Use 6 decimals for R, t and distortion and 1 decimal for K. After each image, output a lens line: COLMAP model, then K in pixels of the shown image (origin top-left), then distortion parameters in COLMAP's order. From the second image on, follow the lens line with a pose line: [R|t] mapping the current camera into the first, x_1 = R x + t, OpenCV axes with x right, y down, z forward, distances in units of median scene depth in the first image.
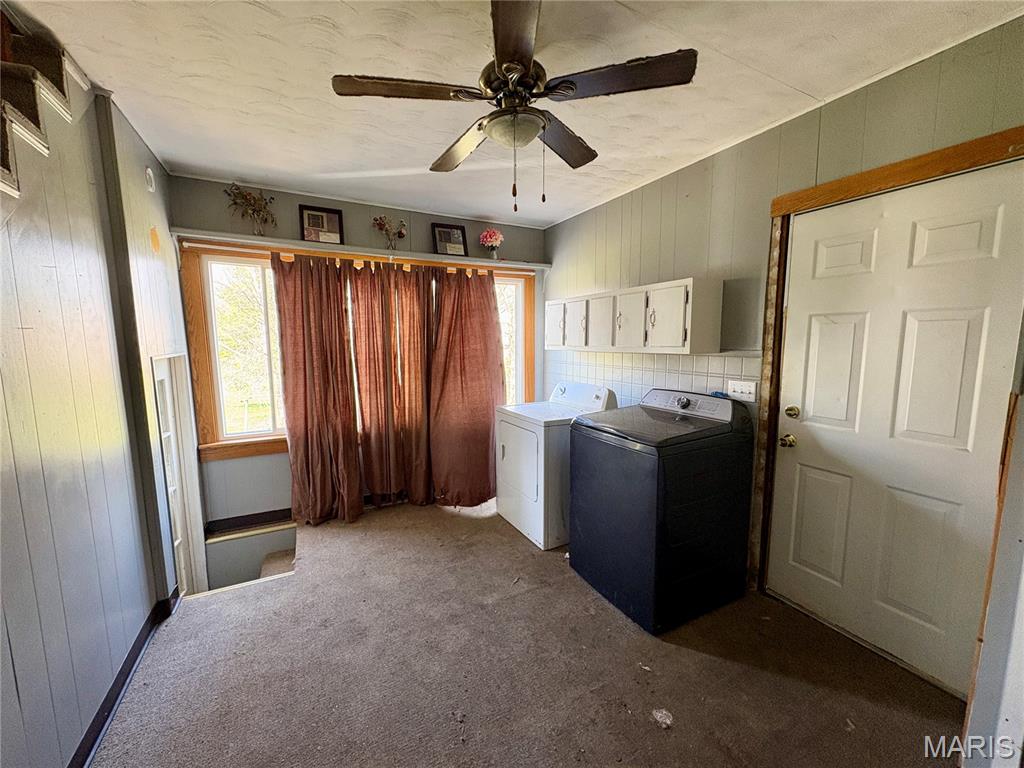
lens RADIAL K [[406.4, 0, 511.9], [0, 406.4, 384.5], [0, 0, 1]] dist [-0.000698, 0.000450]
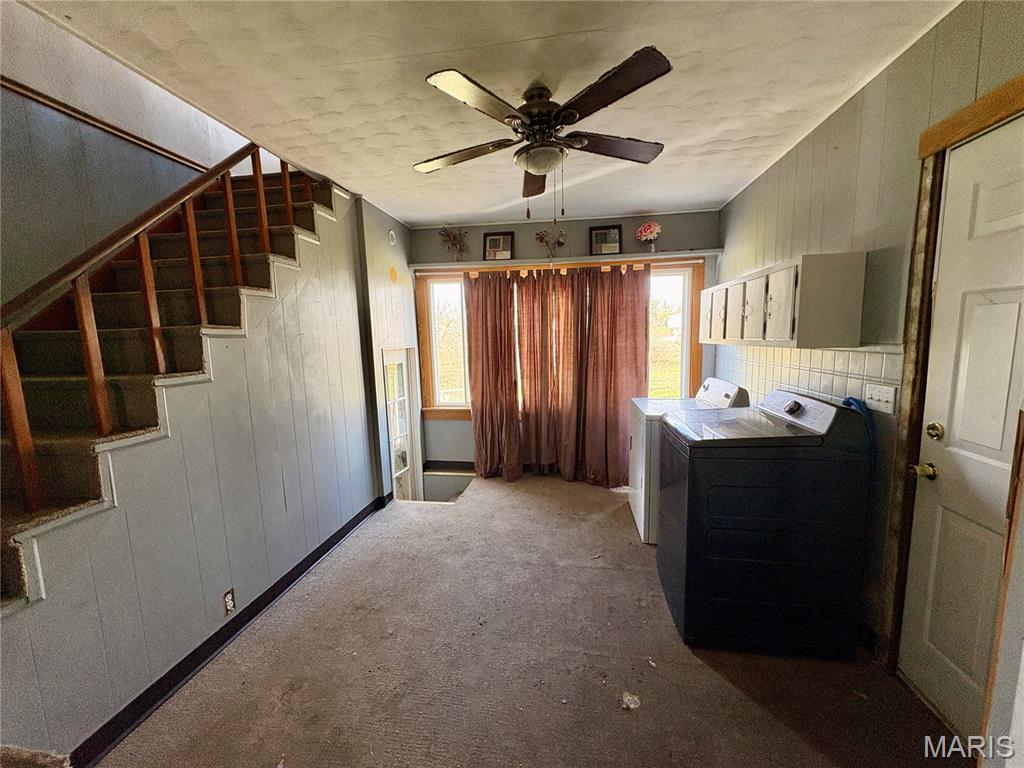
lens RADIAL K [[406.4, 0, 510.9], [0, 406.4, 384.8], [0, 0, 1]] dist [-0.000698, 0.000450]
pose [[0.802480, 0.058909, -0.593763, 0.452863], [-0.048688, 0.998261, 0.033237, -0.000964], [0.594689, 0.002237, 0.803953, -0.007460]]
